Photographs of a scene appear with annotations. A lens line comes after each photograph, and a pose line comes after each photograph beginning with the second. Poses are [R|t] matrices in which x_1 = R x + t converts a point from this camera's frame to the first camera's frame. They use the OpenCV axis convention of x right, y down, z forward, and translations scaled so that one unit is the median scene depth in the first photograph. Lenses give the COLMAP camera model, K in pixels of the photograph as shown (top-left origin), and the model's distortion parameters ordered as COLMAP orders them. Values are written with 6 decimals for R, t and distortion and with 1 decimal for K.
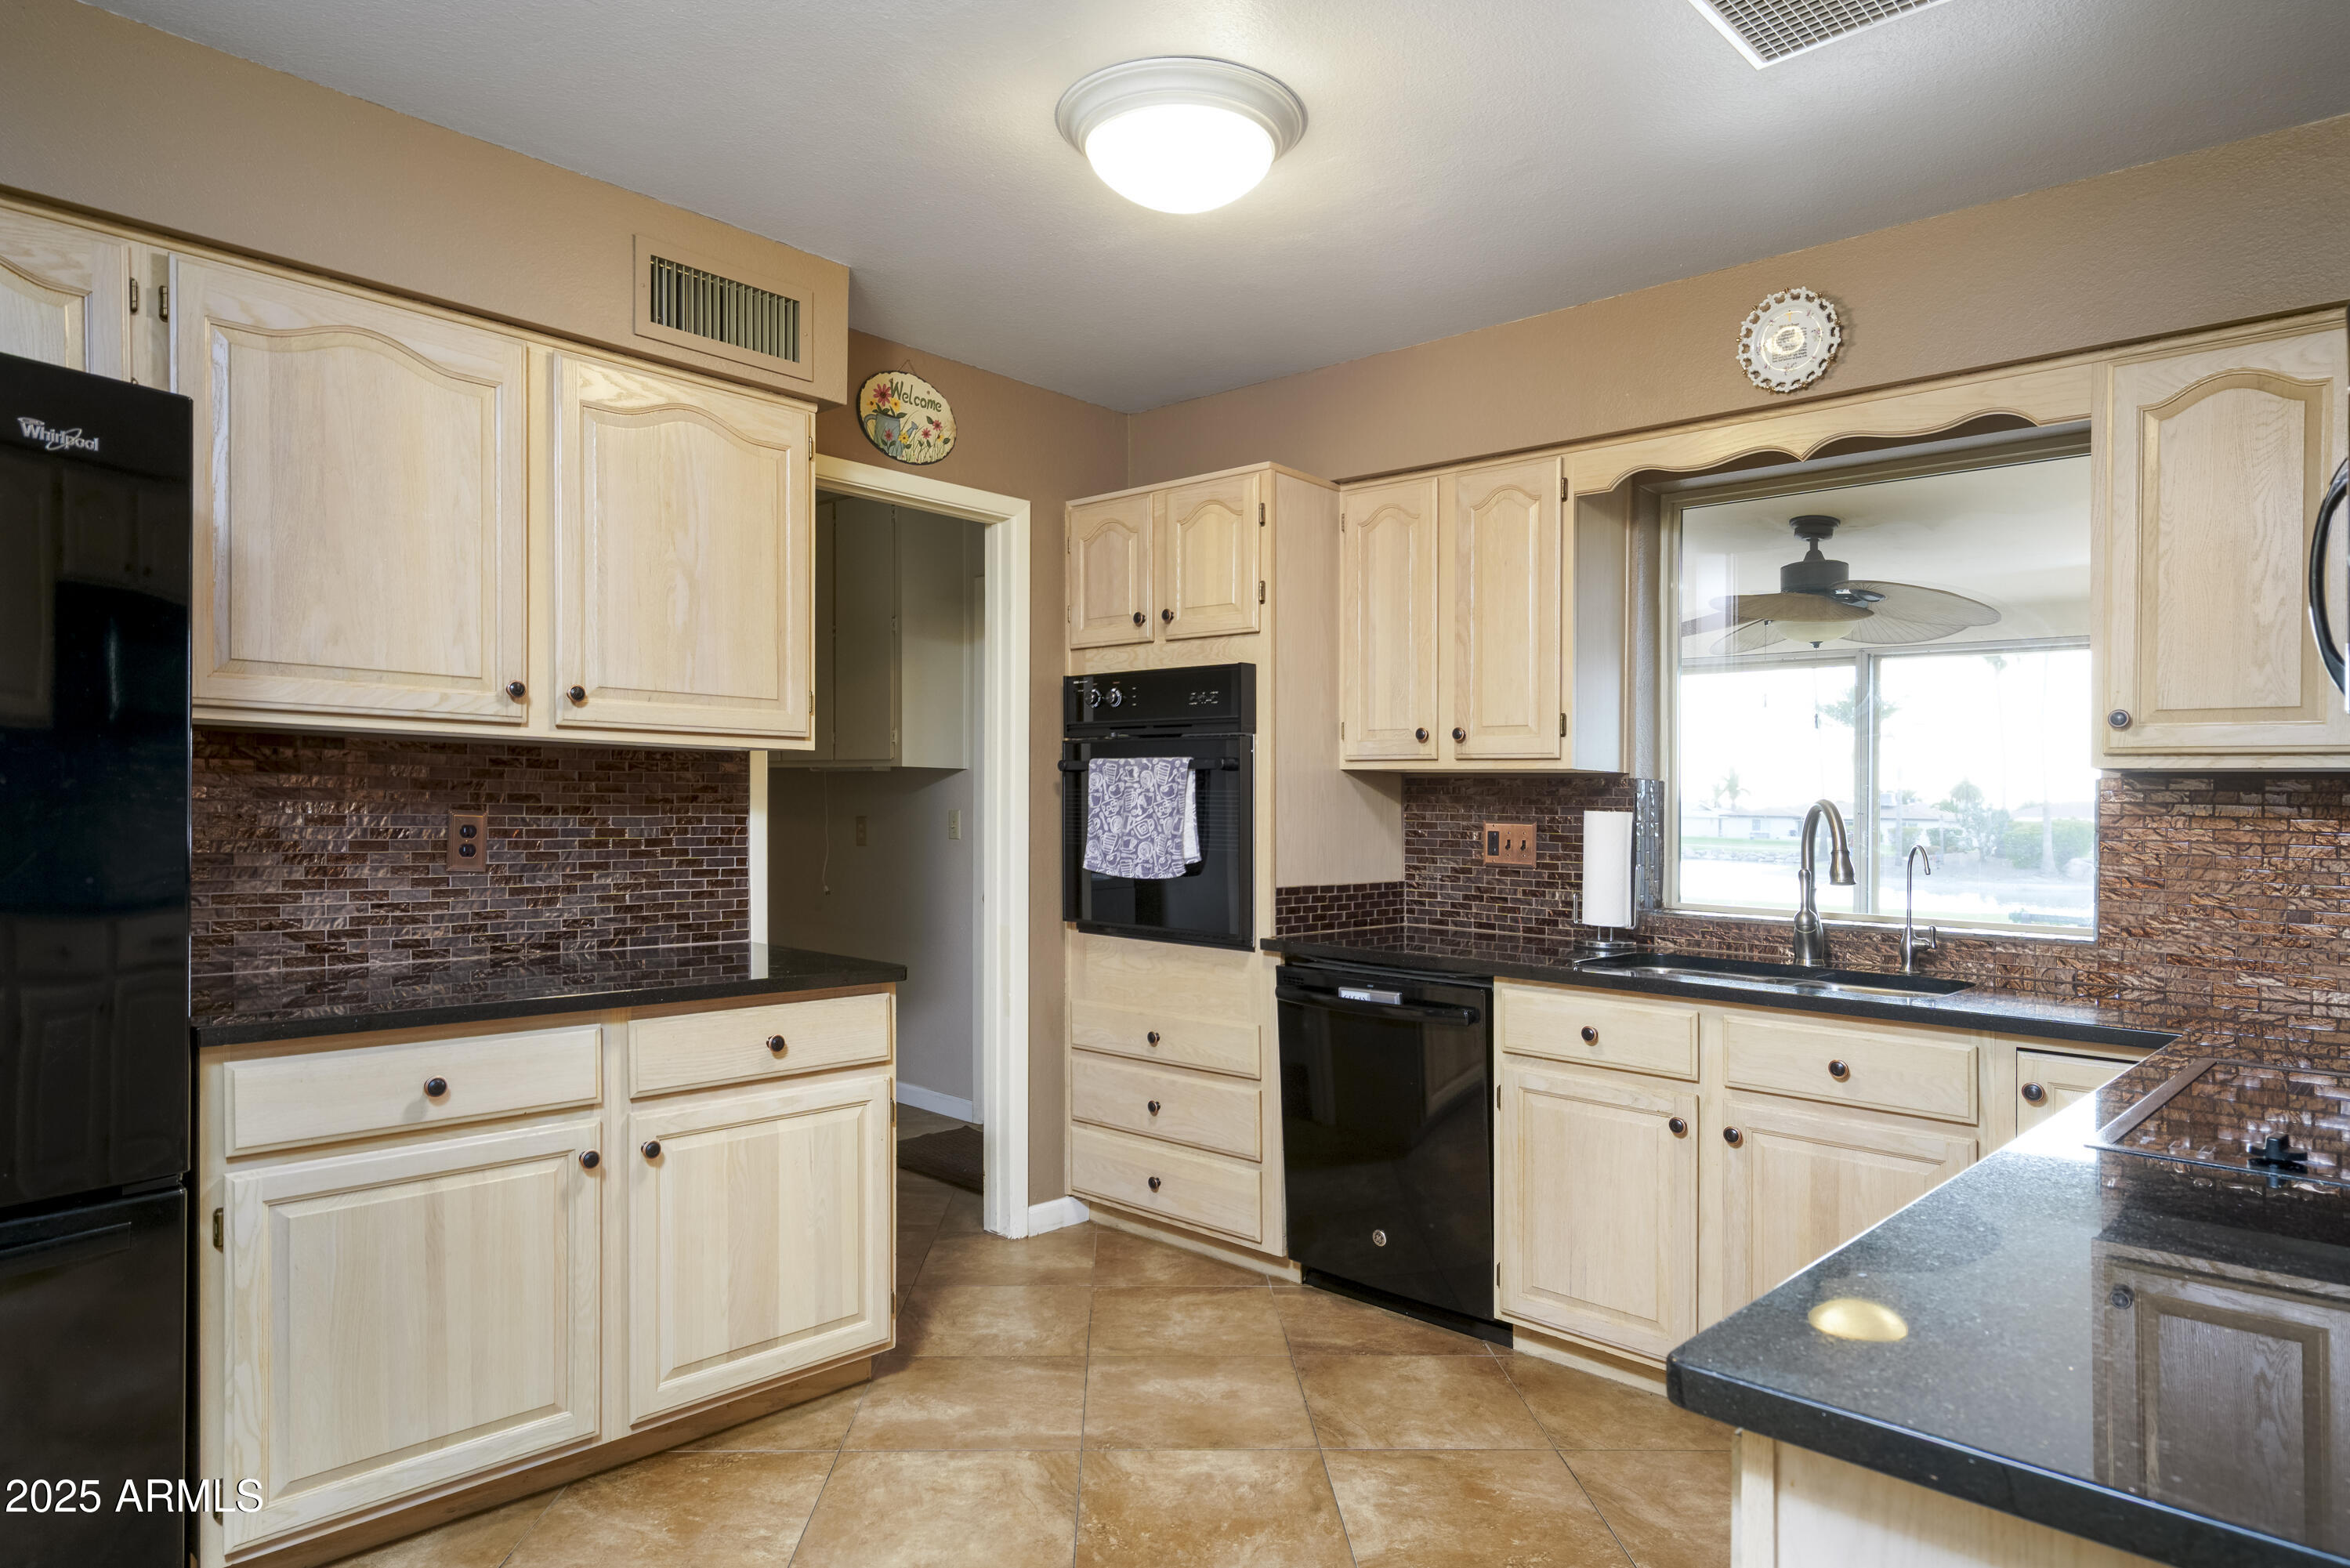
lens RADIAL K [[1378.6, 0, 1175.0], [0, 1378.6, 784.0], [0, 0, 1]] dist [0.013830, 0.002698]
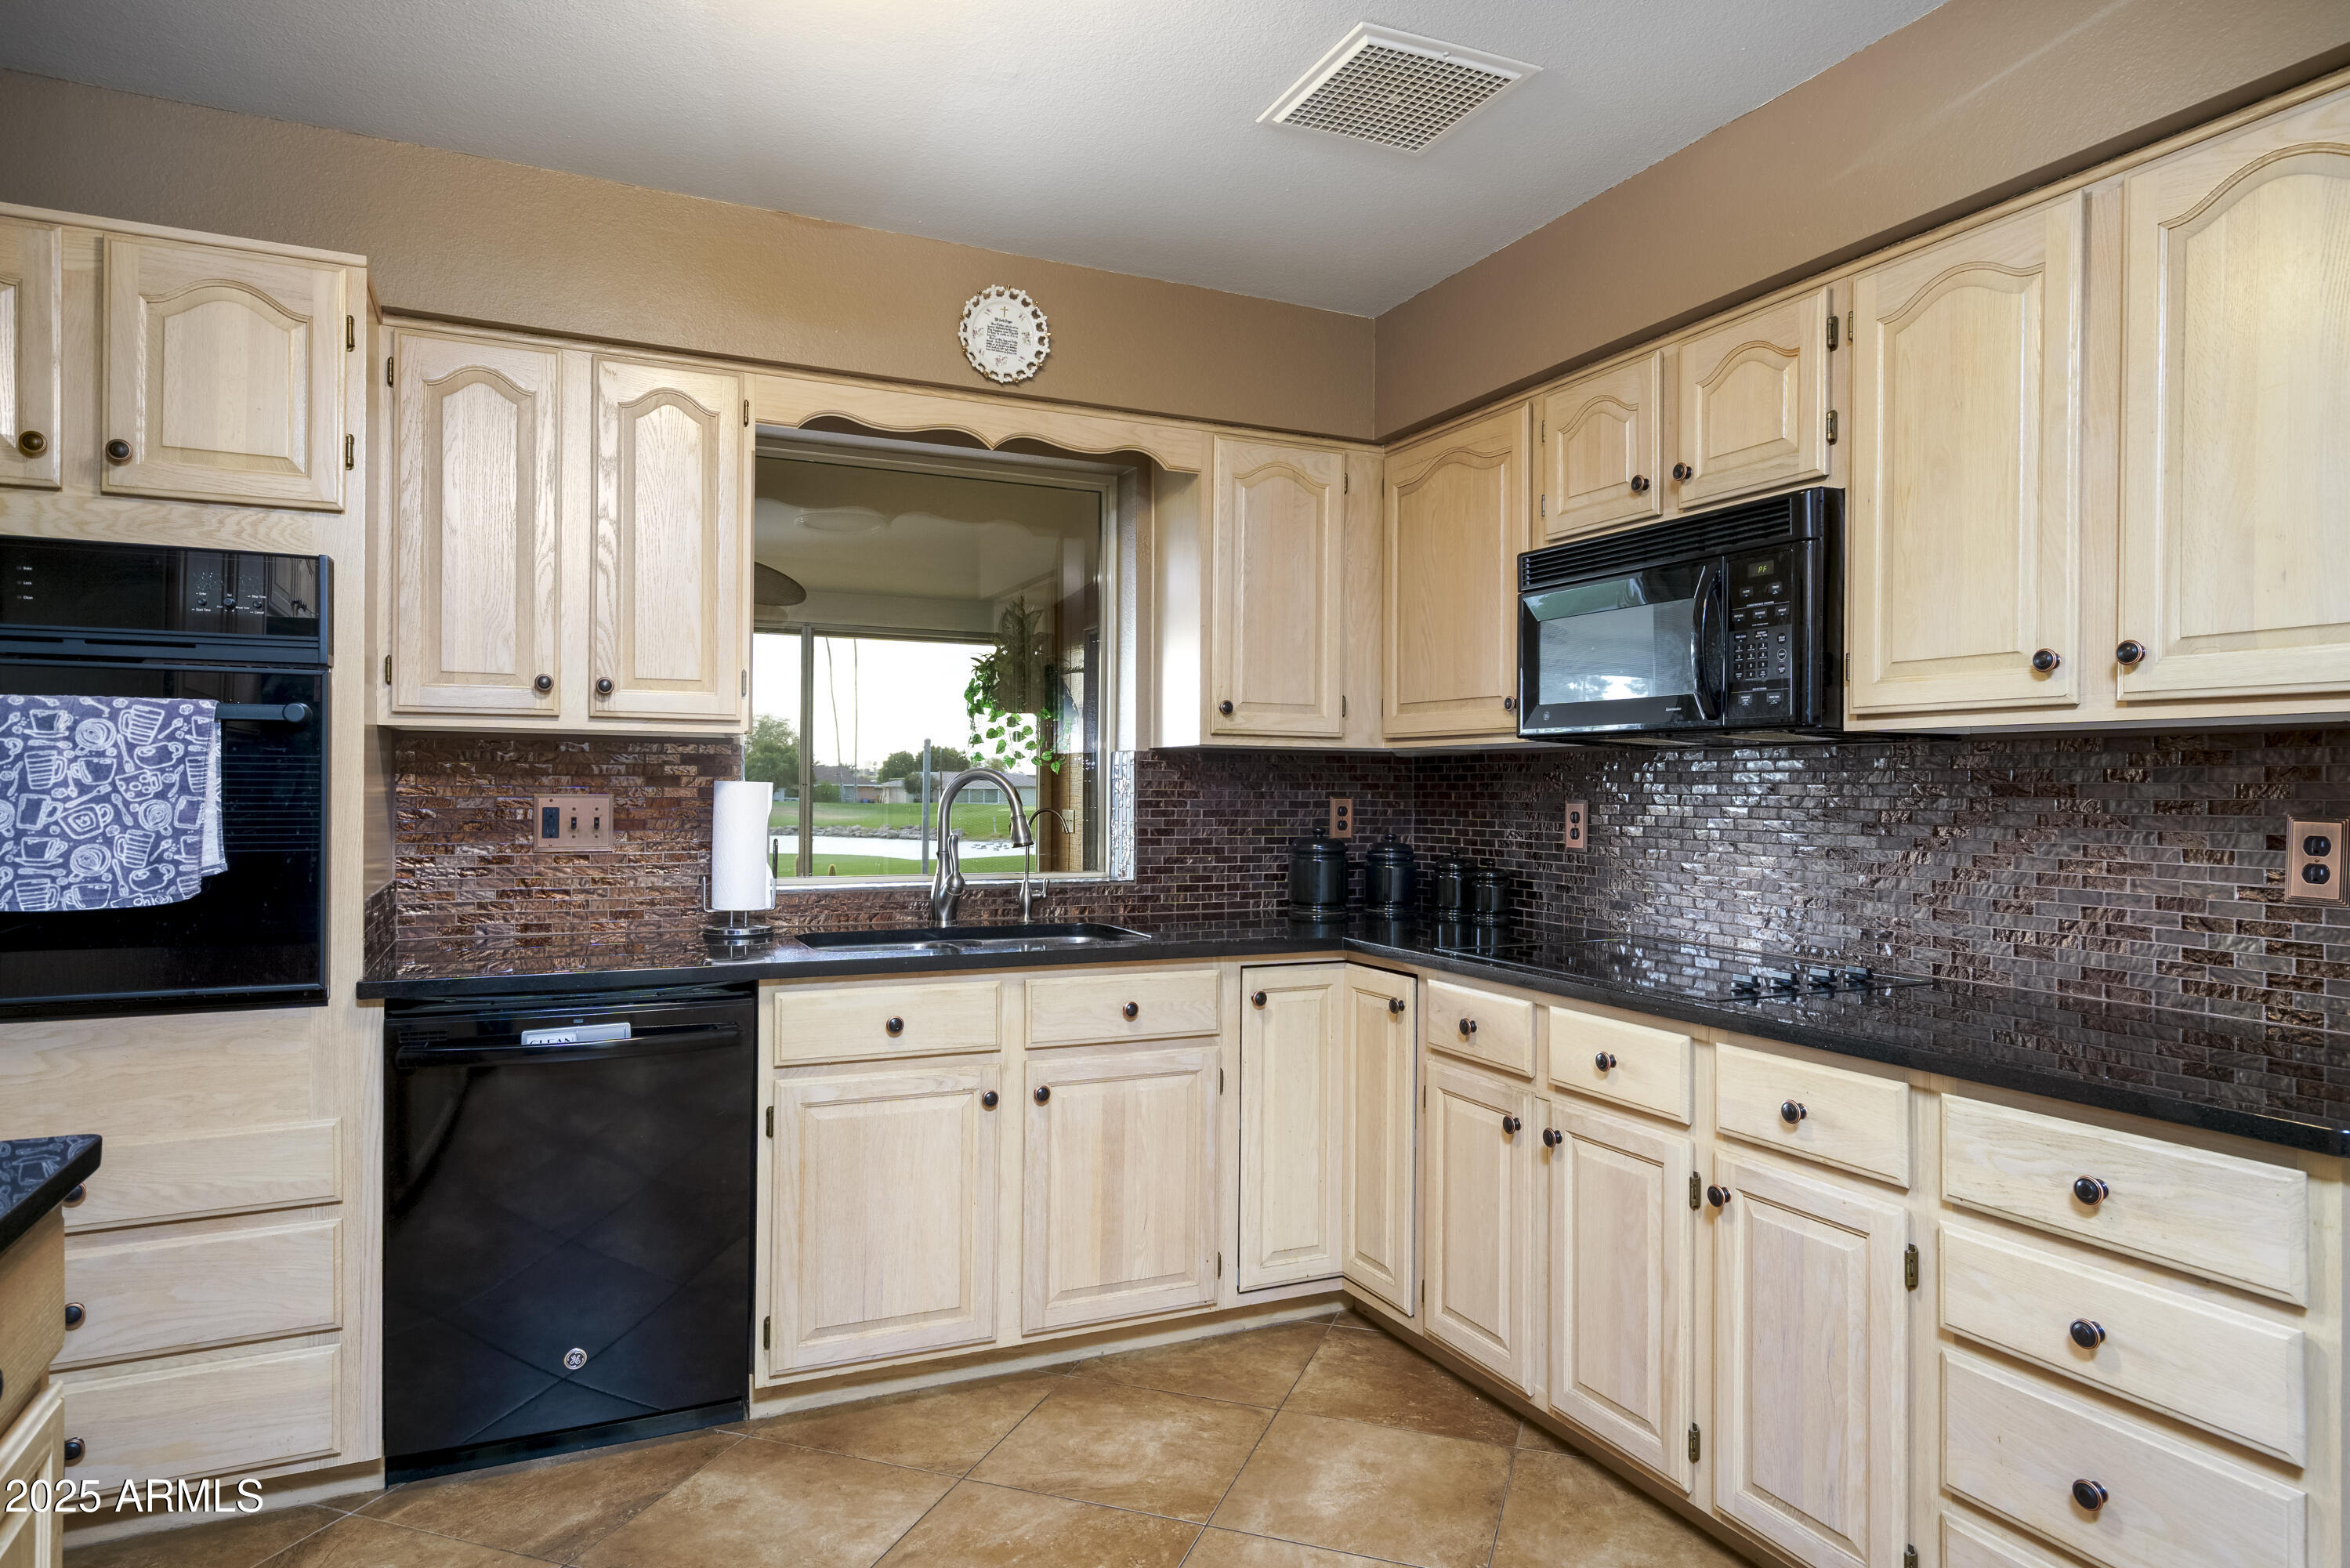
lens RADIAL K [[1384.5, 0, 1170.8], [0, 1384.5, 735.6], [0, 0, 1]] dist [0.007169, 0.002242]
pose [[0.386008, 0.017588, 0.922328, -0.429241], [-0.013322, 0.999820, -0.013490, -0.001118], [-0.922399, -0.007080, 0.386173, 0.422627]]
